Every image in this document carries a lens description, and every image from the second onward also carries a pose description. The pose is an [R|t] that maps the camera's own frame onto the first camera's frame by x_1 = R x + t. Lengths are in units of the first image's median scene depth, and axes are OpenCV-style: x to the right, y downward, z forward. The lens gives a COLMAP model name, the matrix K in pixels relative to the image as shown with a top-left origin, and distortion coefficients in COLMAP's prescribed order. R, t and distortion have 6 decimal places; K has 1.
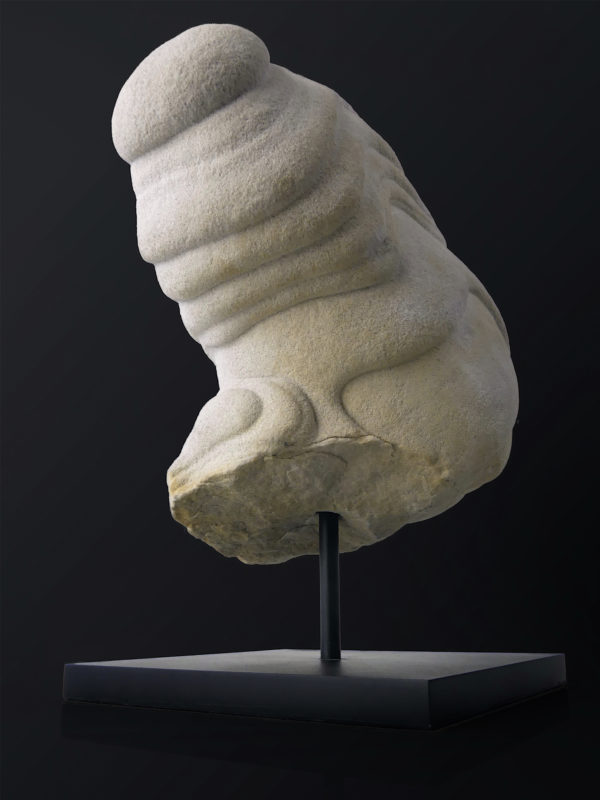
lens RADIAL K [[720.6, 0, 280.3], [0, 720.6, 461.9], [0, 0, 1]] dist [-0.002315, -0.006503]
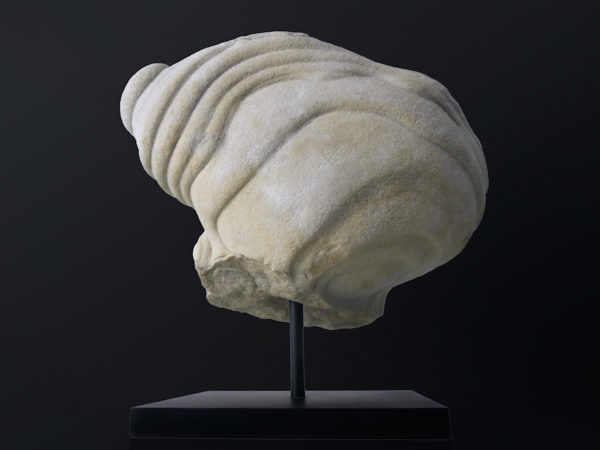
lens RADIAL K [[540.4, 0, 264.7], [0, 540.4, 225.8], [0, 0, 1]] dist [-0.002315, -0.006503]
pose [[0.428113, -0.219066, -0.876772, 1.241461], [0.191635, 0.970118, -0.148817, 0.098665], [0.883173, -0.104309, 0.457301, 0.541860]]
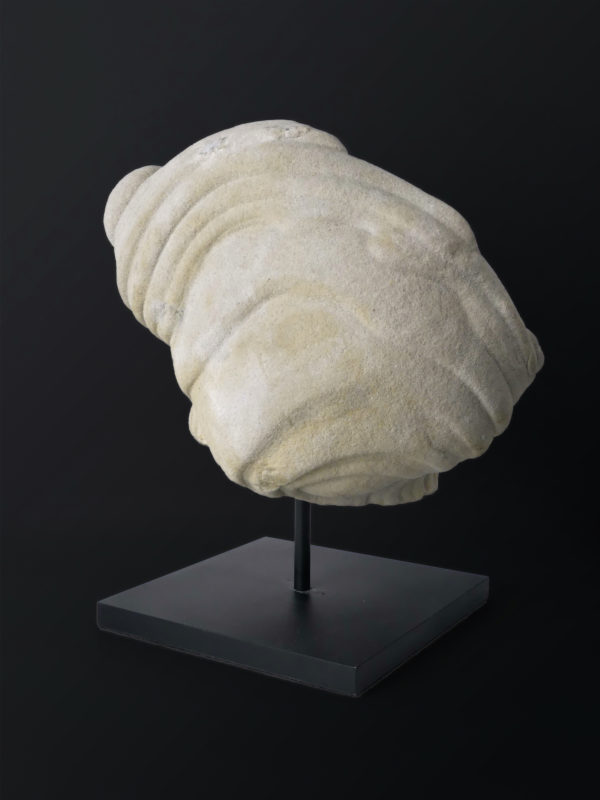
lens RADIAL K [[952.2, 0, 300.0], [0, 952.2, 400.0], [0, 0, 1]] dist [-0.005068, 0.004225]
pose [[0.024481, 0.134974, -0.990547, 1.971618], [0.202005, 0.969737, 0.137131, -0.330362], [0.979078, -0.203453, -0.003525, 1.227963]]
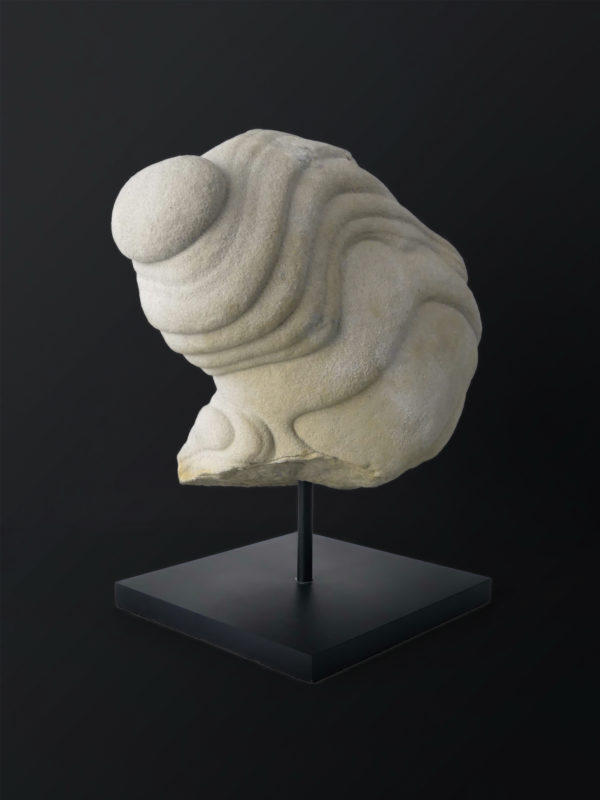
lens RADIAL K [[952.2, 0, 300.0], [0, 952.2, 400.0], [0, 0, 1]] dist [-0.005068, 0.004225]
pose [[0.987515, 0.030416, -0.154560, 0.378432], [0.023131, 0.942547, 0.333273, -0.743753], [0.155817, -0.332687, 0.930076, -0.648309]]
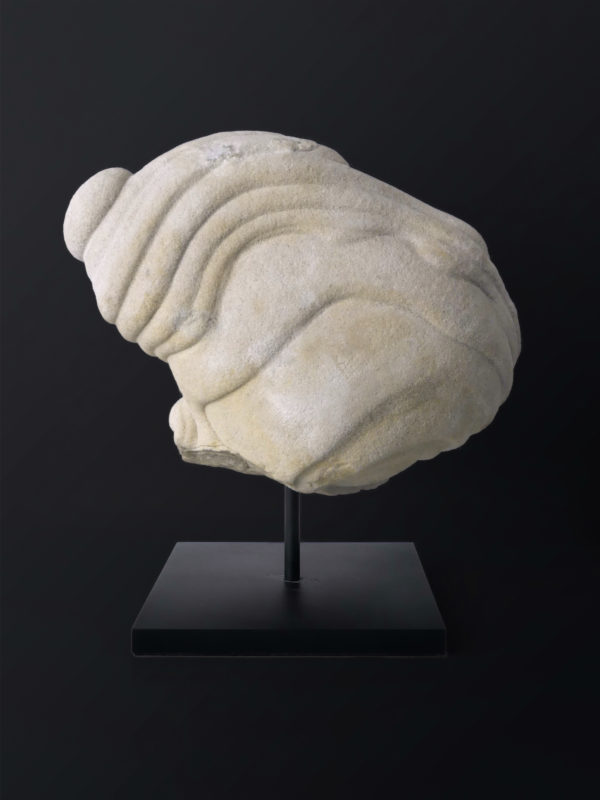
lens RADIAL K [[952.2, 0, 300.0], [0, 952.2, 400.0], [0, 0, 1]] dist [-0.005068, 0.004225]
pose [[0.546140, 0.111038, -0.830302, 1.750153], [0.173161, 0.954804, 0.241587, -0.548067], [0.819601, -0.275716, 0.502229, 0.234561]]
